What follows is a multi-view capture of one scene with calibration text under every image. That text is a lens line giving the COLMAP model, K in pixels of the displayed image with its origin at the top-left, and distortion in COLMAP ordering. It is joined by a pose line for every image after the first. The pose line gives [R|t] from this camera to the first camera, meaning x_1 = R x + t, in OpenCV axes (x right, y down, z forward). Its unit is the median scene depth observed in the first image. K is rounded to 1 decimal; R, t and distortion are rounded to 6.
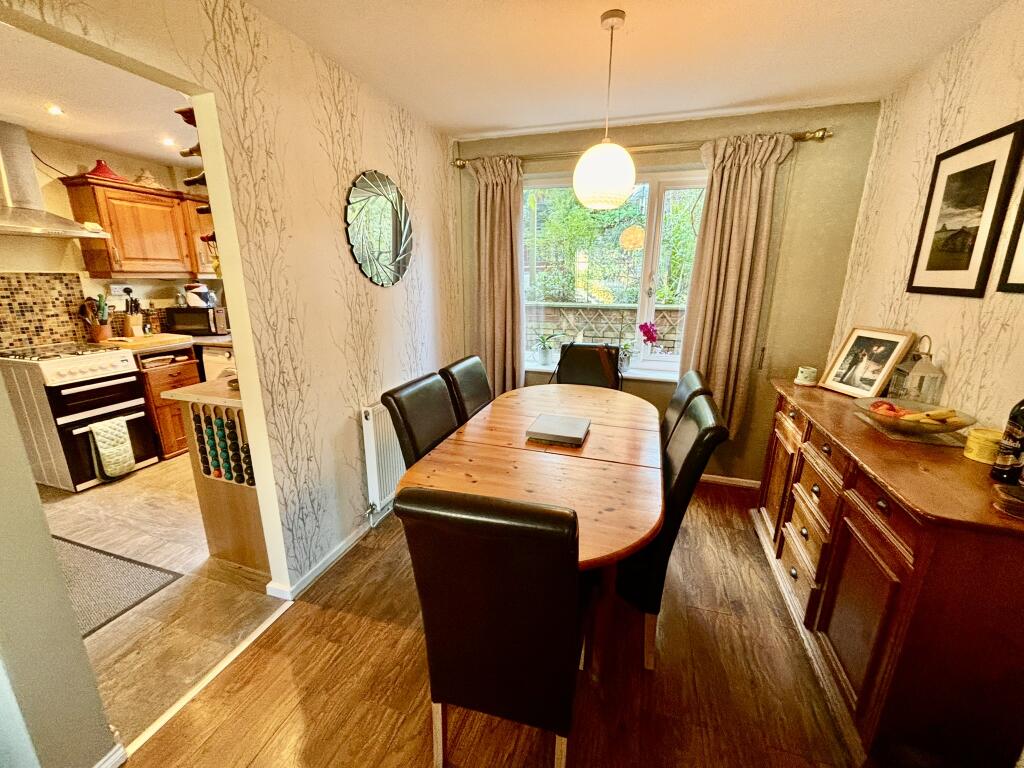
lens RADIAL K [[417.1, 0, 513.5], [0, 417.1, 382.3], [0, 0, 1]] dist [0.002201, -0.001807]
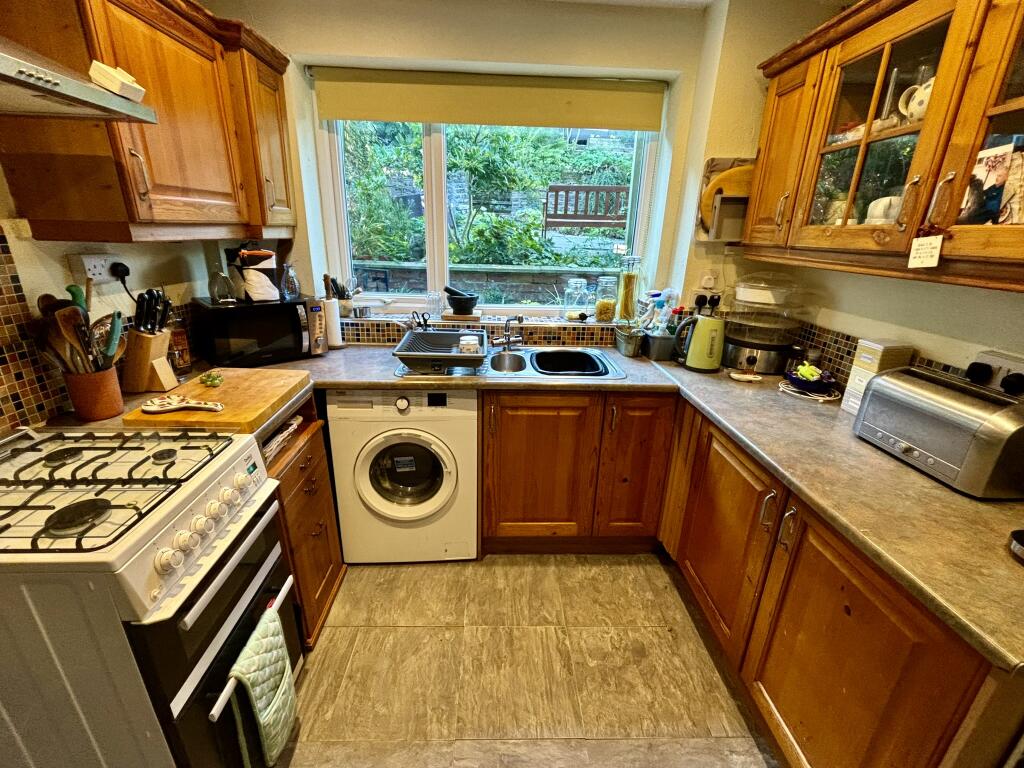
lens RADIAL K [[435.9, 0, 509.1], [0, 435.9, 383.1], [0, 0, 1]] dist [-0.000813, -0.001151]
pose [[0.941045, -0.098154, 0.323729, -0.724707], [0.065681, 0.991784, 0.109777, -0.135794], [-0.331844, -0.082042, 0.939760, 0.484296]]
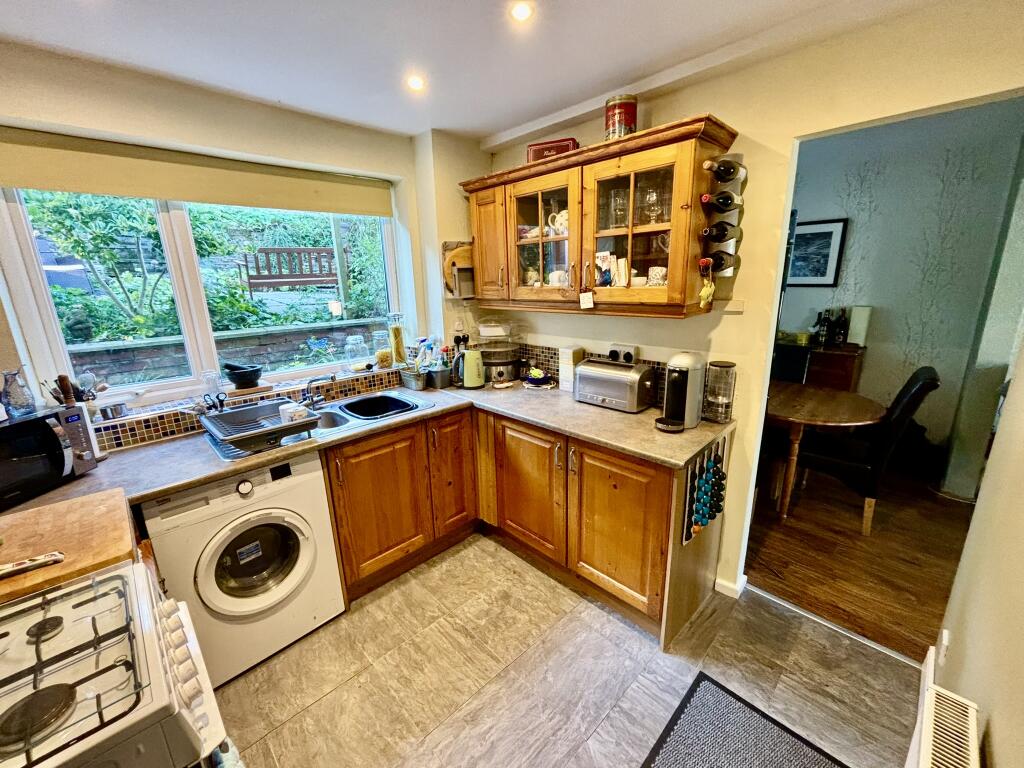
lens RADIAL K [[417.1, 0, 508.4], [0, 417.1, 383.5], [0, 0, 1]] dist [0.002201, -0.001807]
pose [[0.474795, -0.240287, 0.846659, -0.930332], [0.243293, 0.960354, 0.136119, -0.172236], [-0.845800, 0.141358, 0.514431, 0.493982]]
